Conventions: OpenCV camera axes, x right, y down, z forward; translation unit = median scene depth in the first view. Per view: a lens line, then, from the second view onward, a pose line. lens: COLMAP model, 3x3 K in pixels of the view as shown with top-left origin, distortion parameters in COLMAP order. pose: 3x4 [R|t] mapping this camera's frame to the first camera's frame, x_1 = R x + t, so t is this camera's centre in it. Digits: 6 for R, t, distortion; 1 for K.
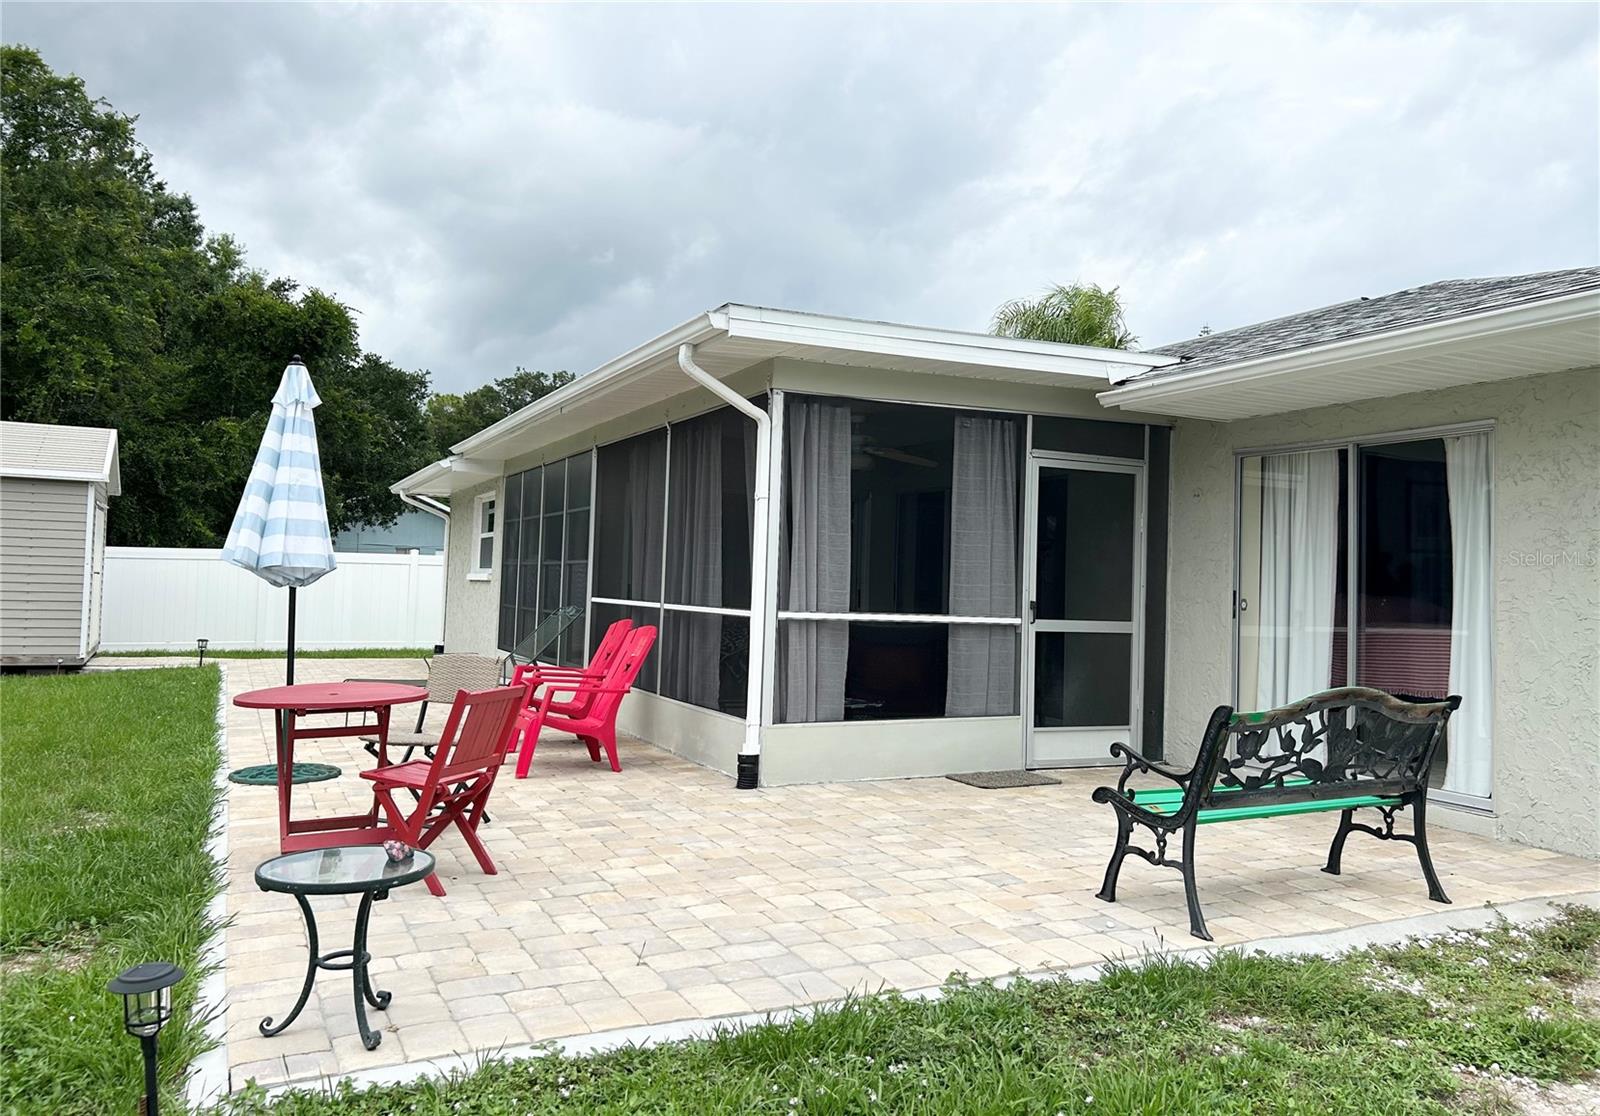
lens RADIAL K [[1223.1, 0, 800.5], [0, 1223.1, 527.4], [0, 0, 1]] dist [0.025067, -0.000922]
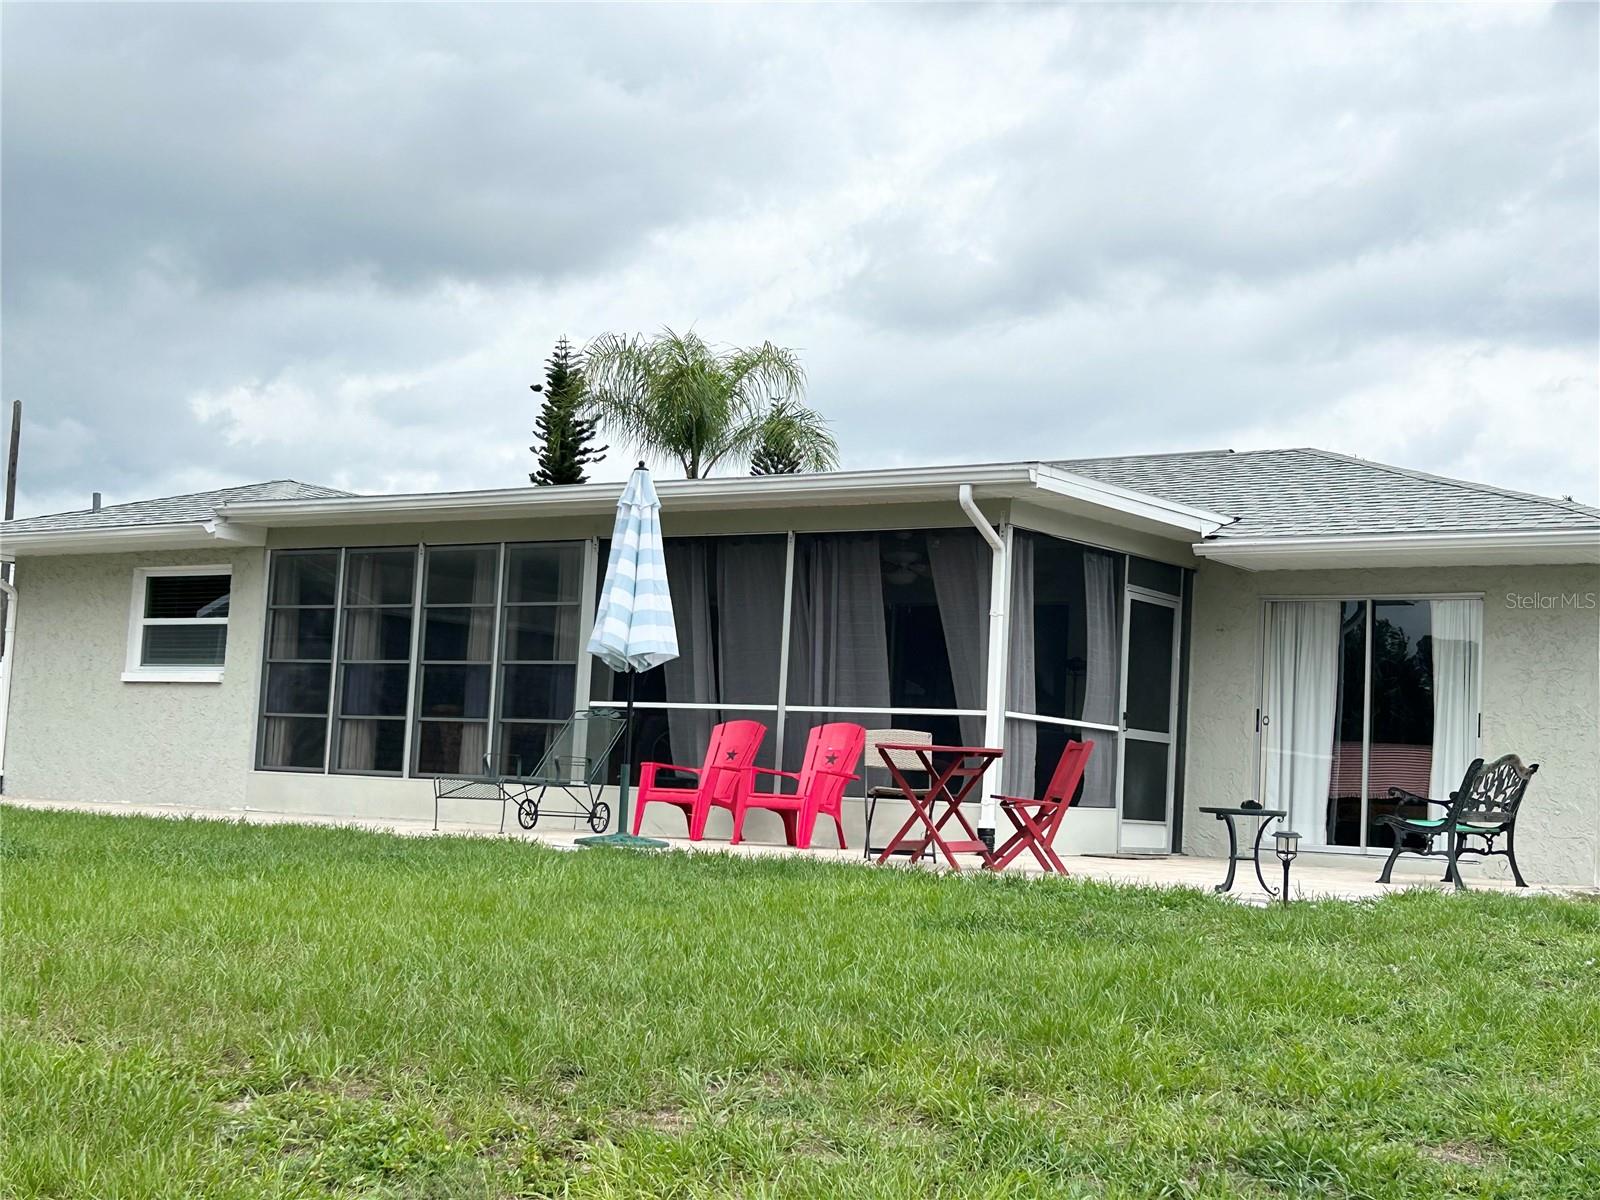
lens RADIAL K [[2306.5, 0, 848.4], [0, 2306.5, 594.4], [0, 0, 1]] dist [0.124109, 0.000000]
pose [[0.853229, 0.060664, 0.517995, -1.258591], [-0.048607, 0.998139, -0.036832, 0.043971], [-0.519266, 0.006248, 0.854590, -0.807156]]
